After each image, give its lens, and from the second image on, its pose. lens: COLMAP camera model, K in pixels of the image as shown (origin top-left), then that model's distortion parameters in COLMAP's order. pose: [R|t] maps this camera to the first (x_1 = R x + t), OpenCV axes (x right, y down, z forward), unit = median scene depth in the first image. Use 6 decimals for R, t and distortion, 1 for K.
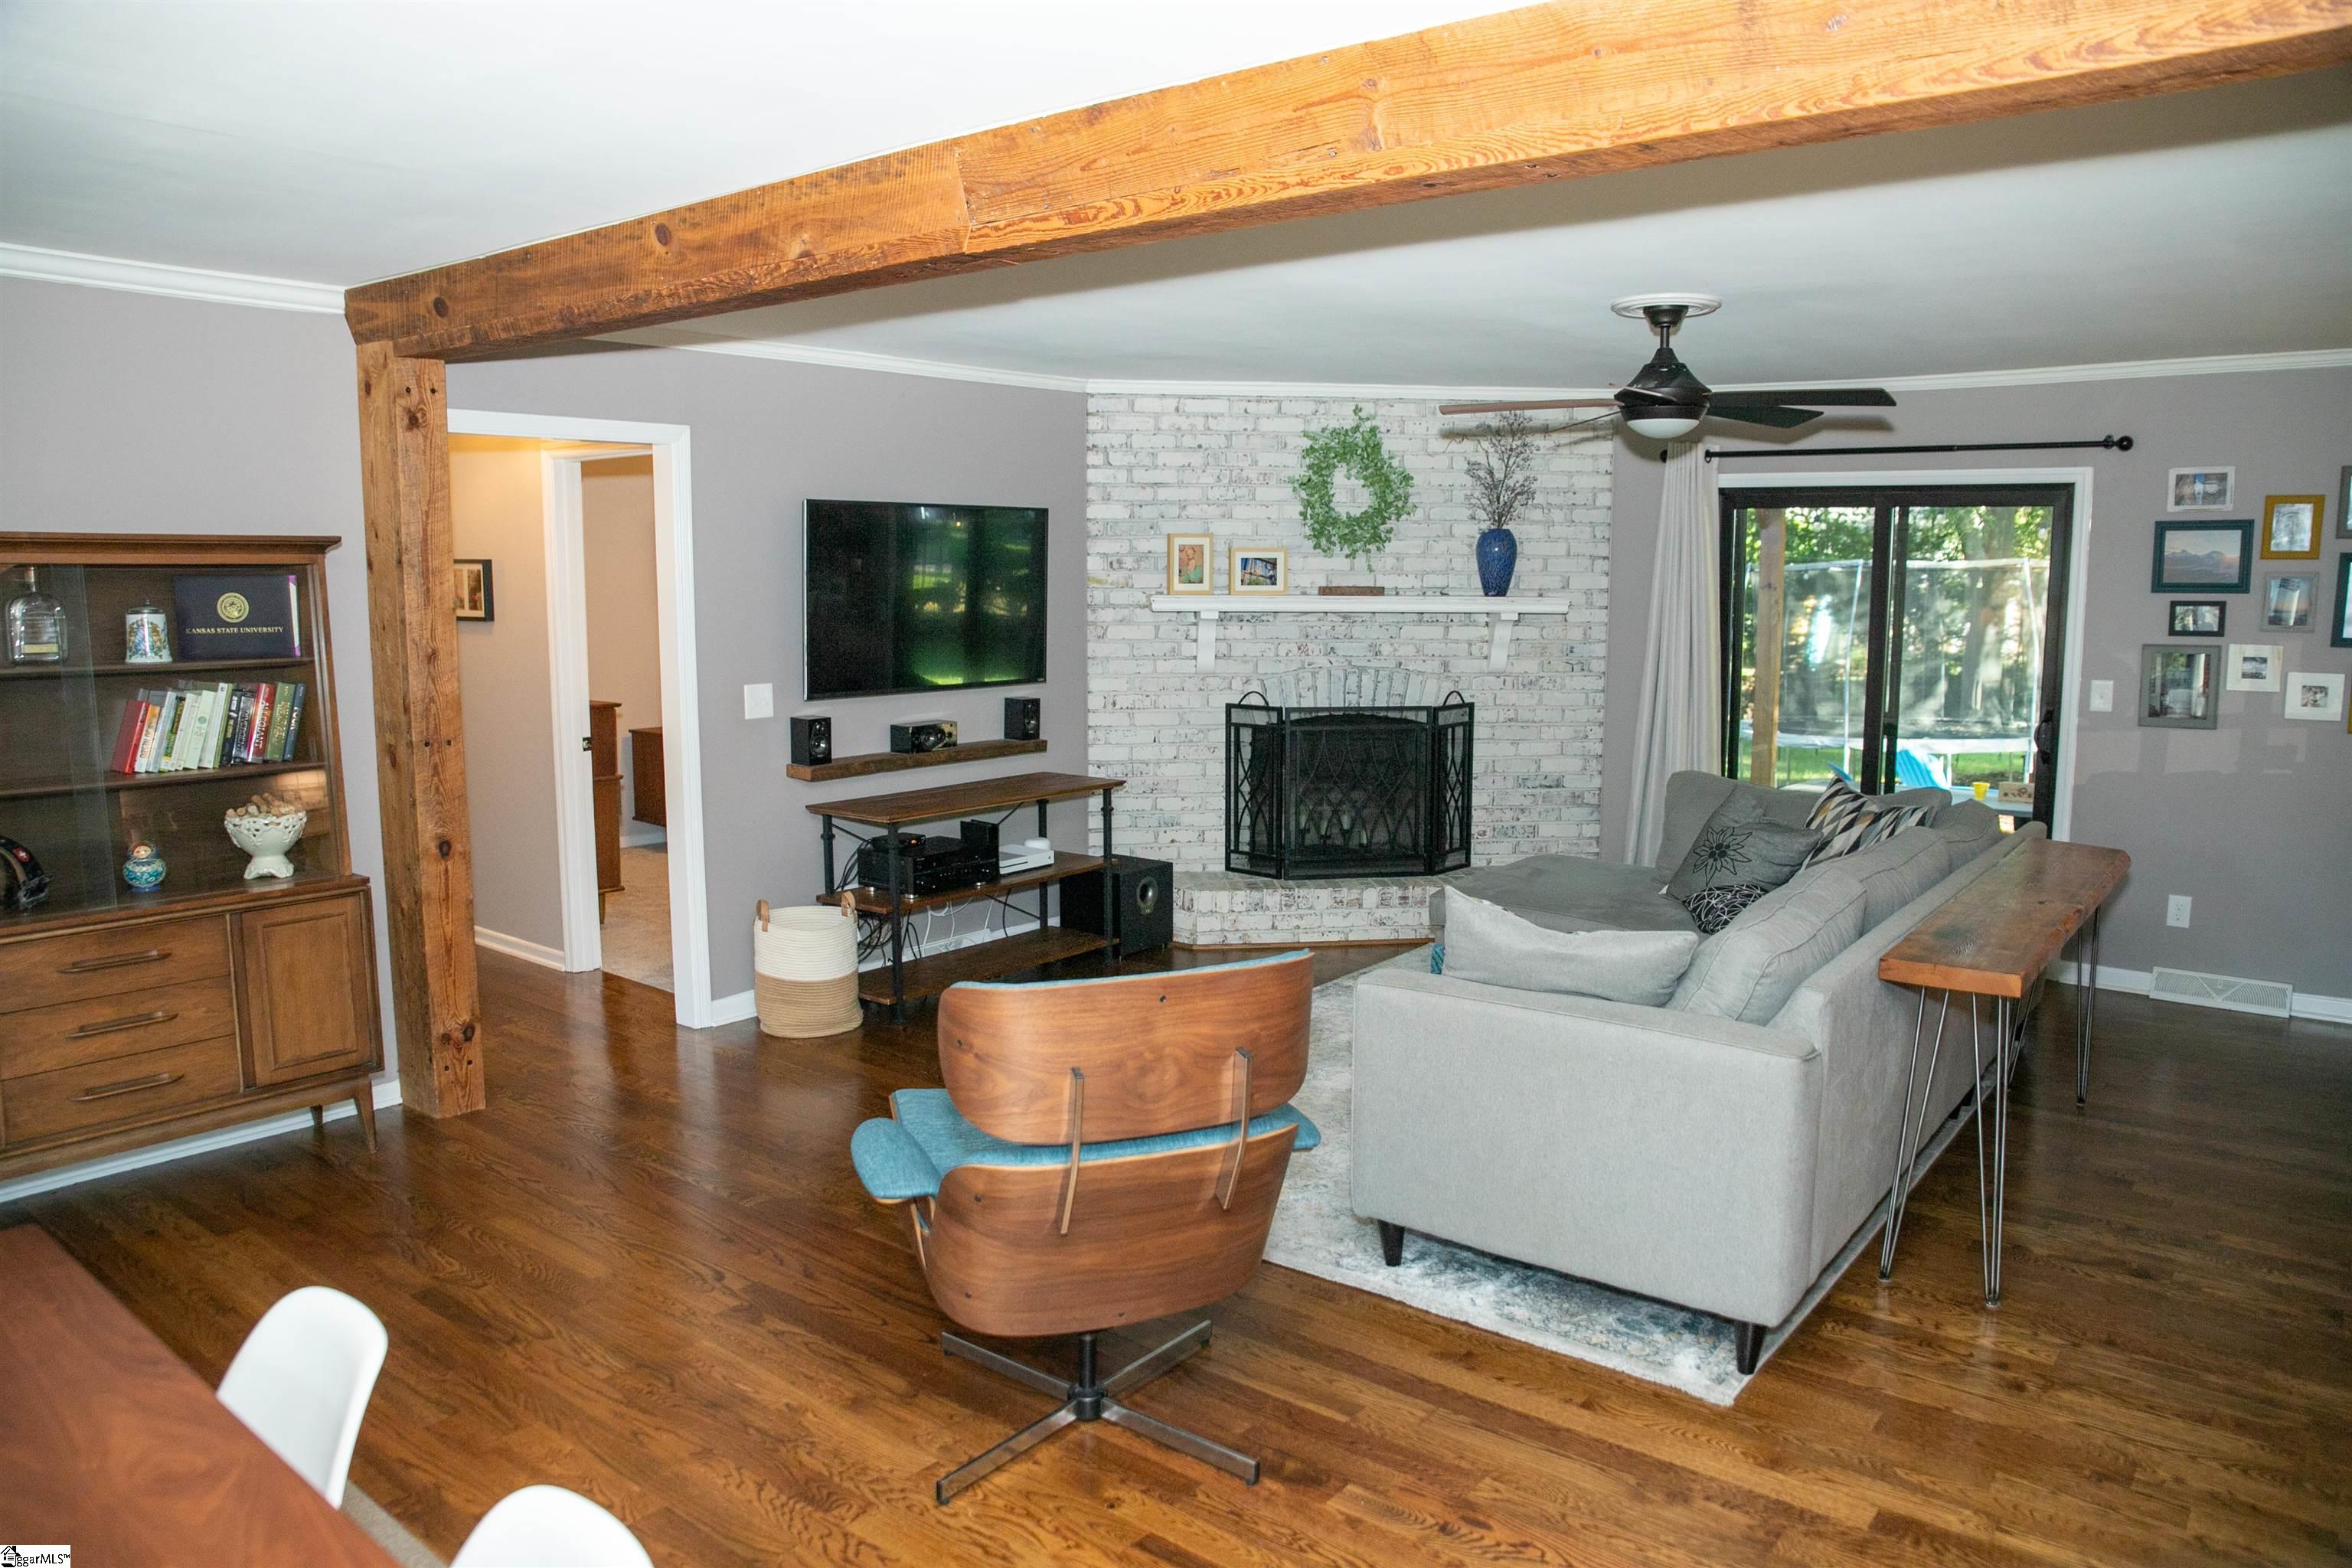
lens RADIAL K [[1610.4, 0, 1176.0], [0, 1610.4, 784.0], [0, 0, 1]] dist [-0.131499, 0.098448]
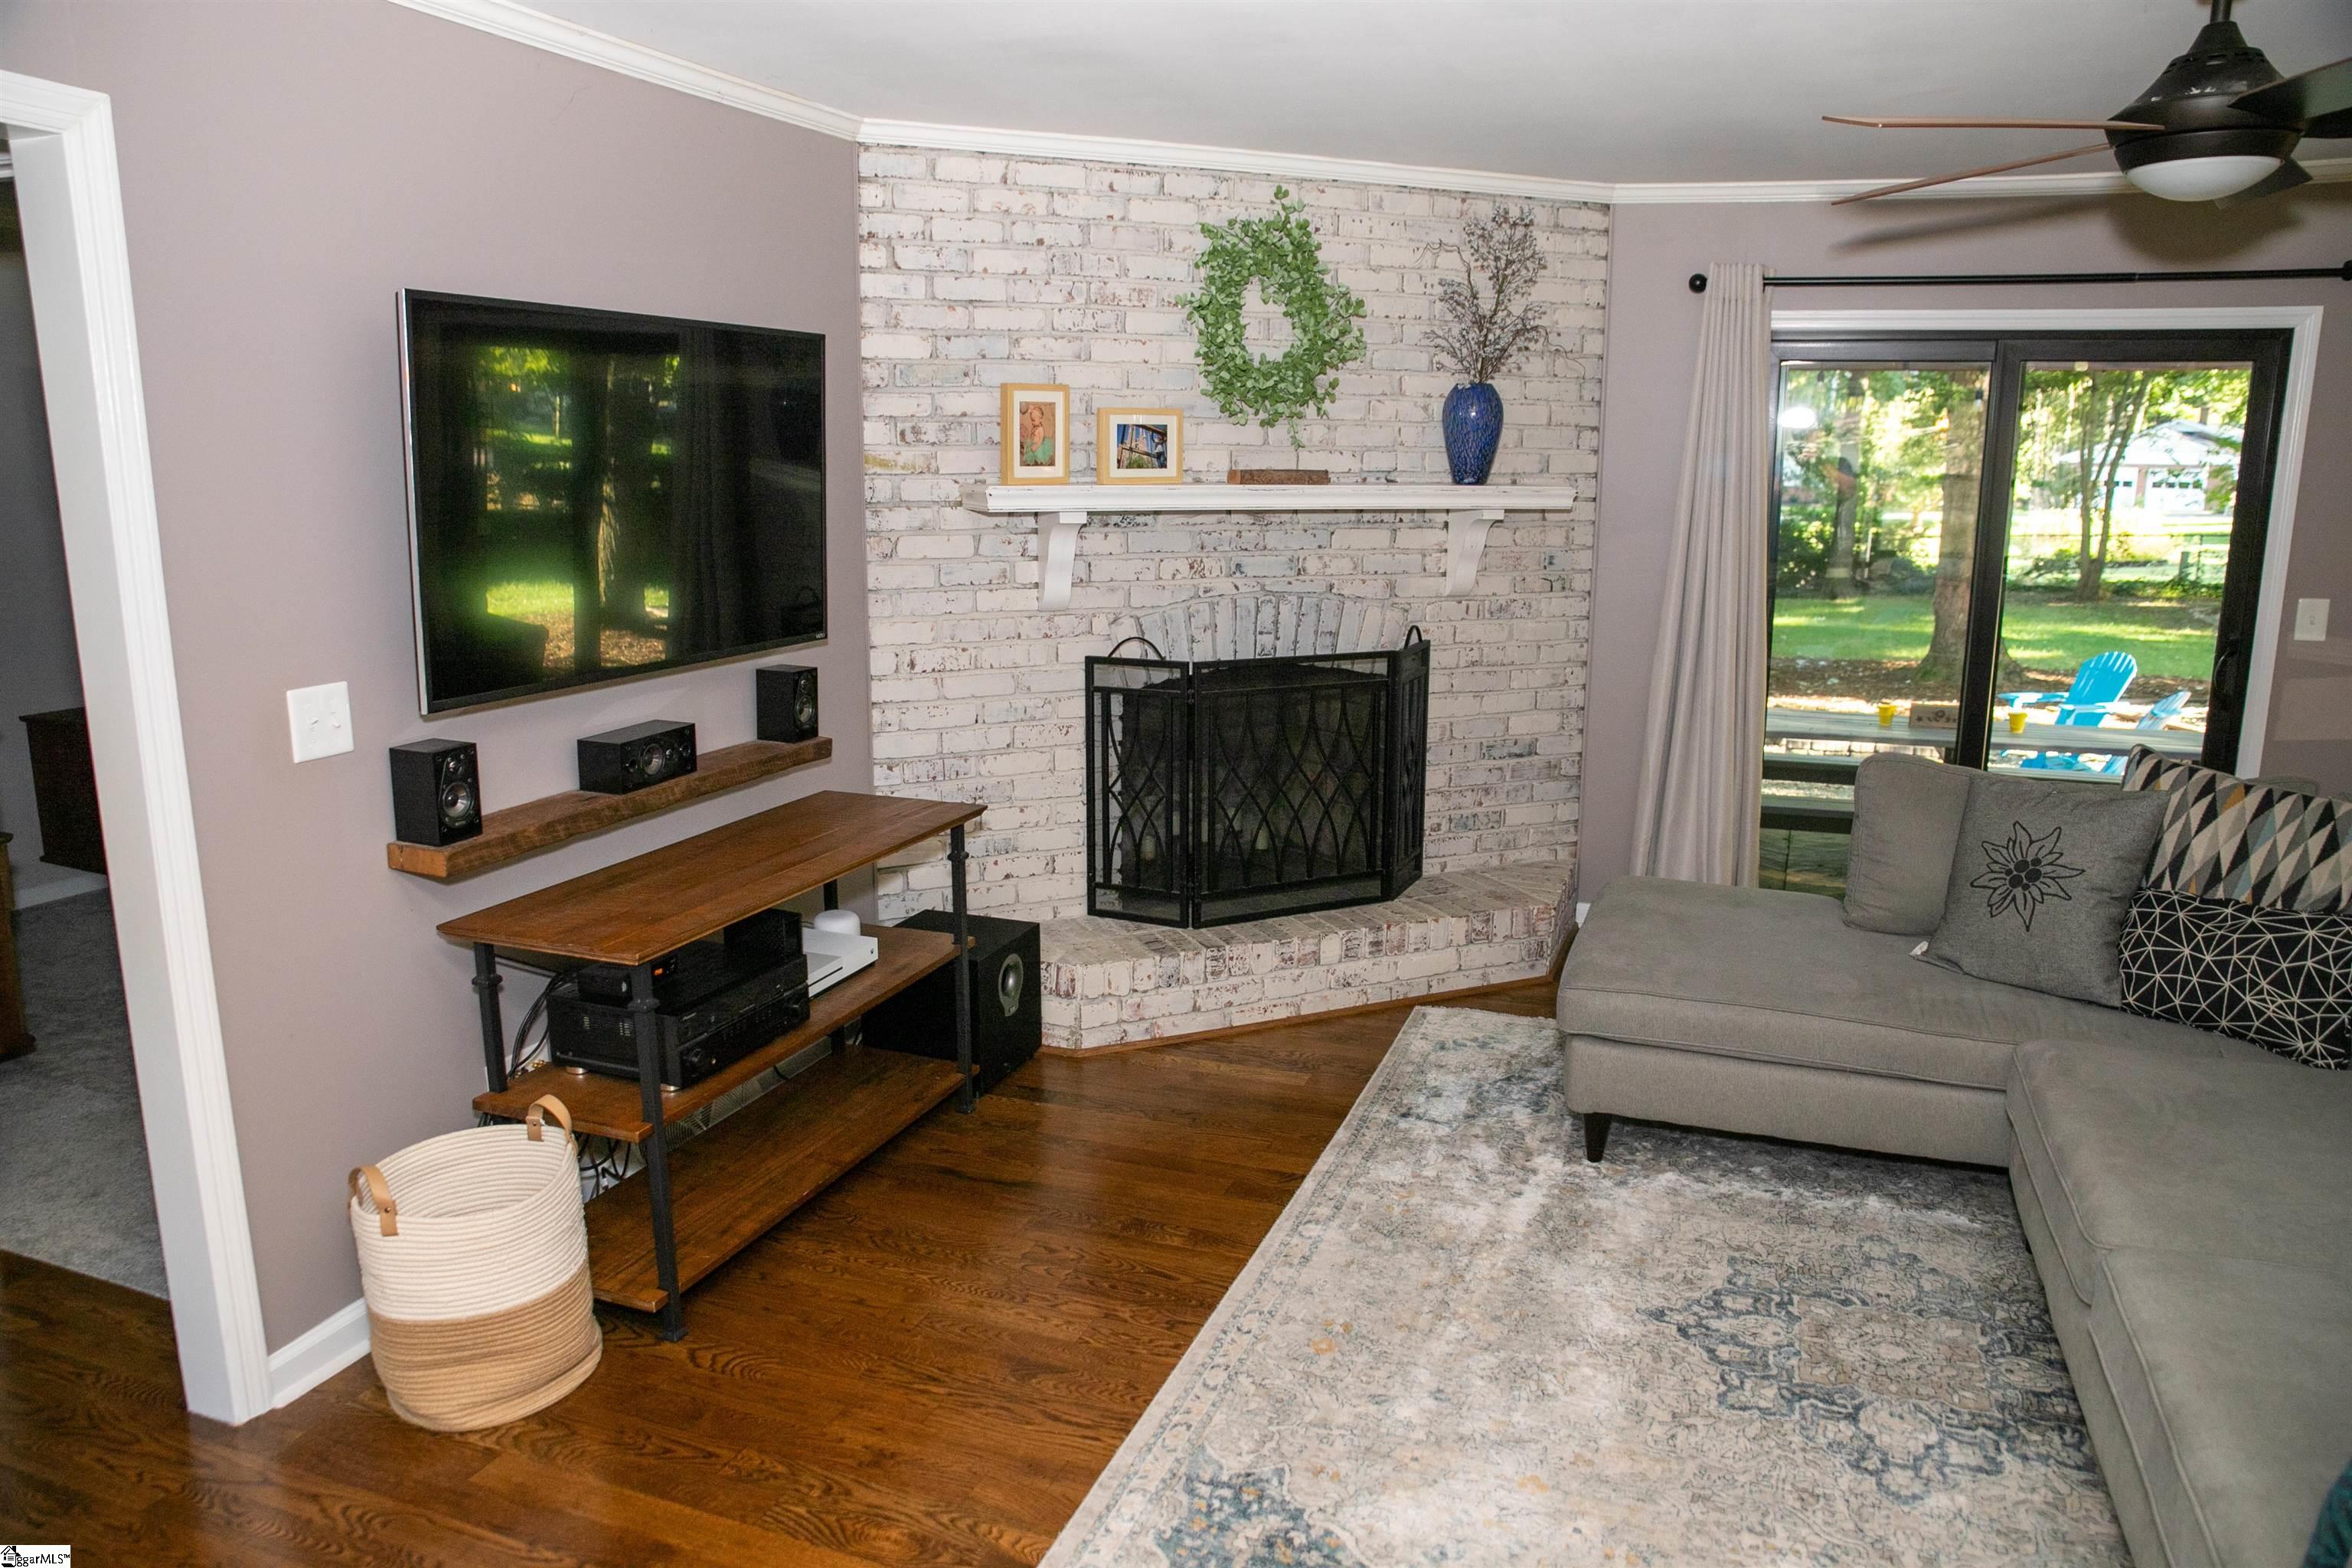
lens RADIAL K [[1610.4, 0, 1176.0], [0, 1610.4, 784.0], [0, 0, 1]] dist [-0.131499, 0.098448]
pose [[0.953474, -0.059017, 0.295642, -0.130182], [0.037511, 0.996255, 0.077901, -0.049914], [-0.299132, -0.063187, 0.952117, 0.398795]]
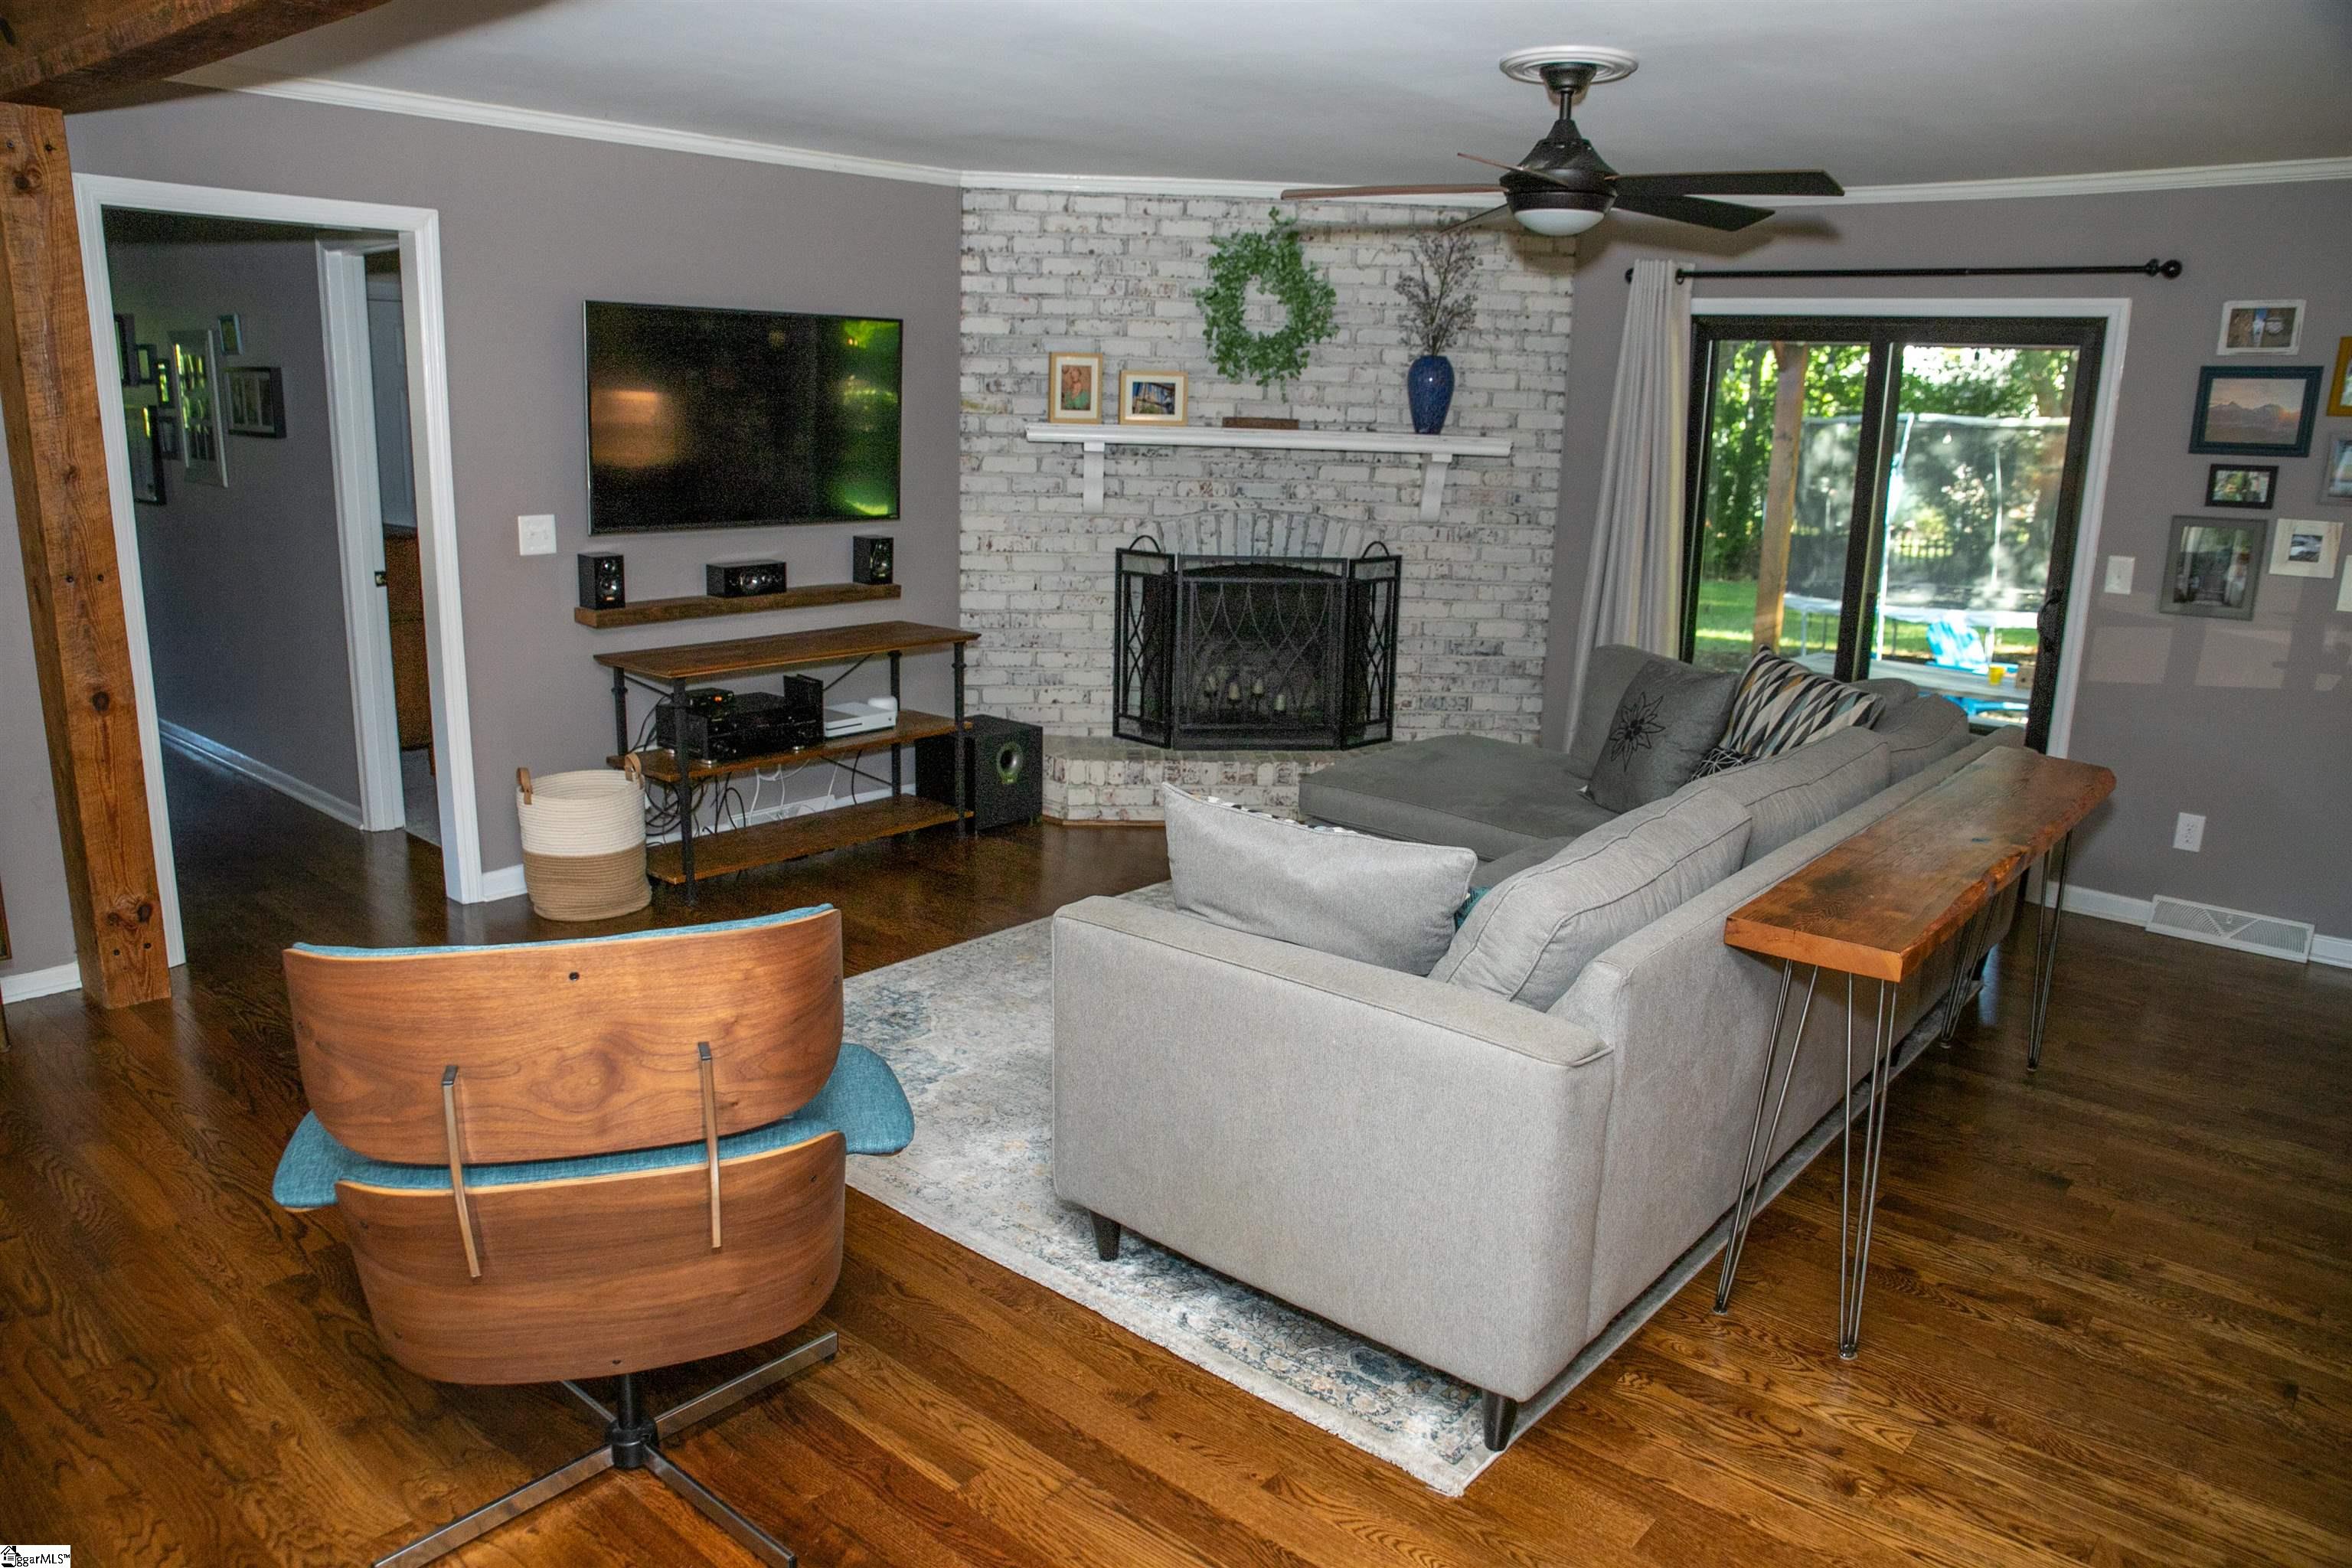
lens RADIAL K [[1610.4, 0, 1176.0], [0, 1610.4, 784.0], [0, 0, 1]] dist [-0.131499, 0.098448]
pose [[0.998869, 0.034047, -0.033191, 0.101299], [-0.030568, 0.994498, 0.100200, -0.011069], [0.036420, -0.099072, 0.994414, 0.115289]]
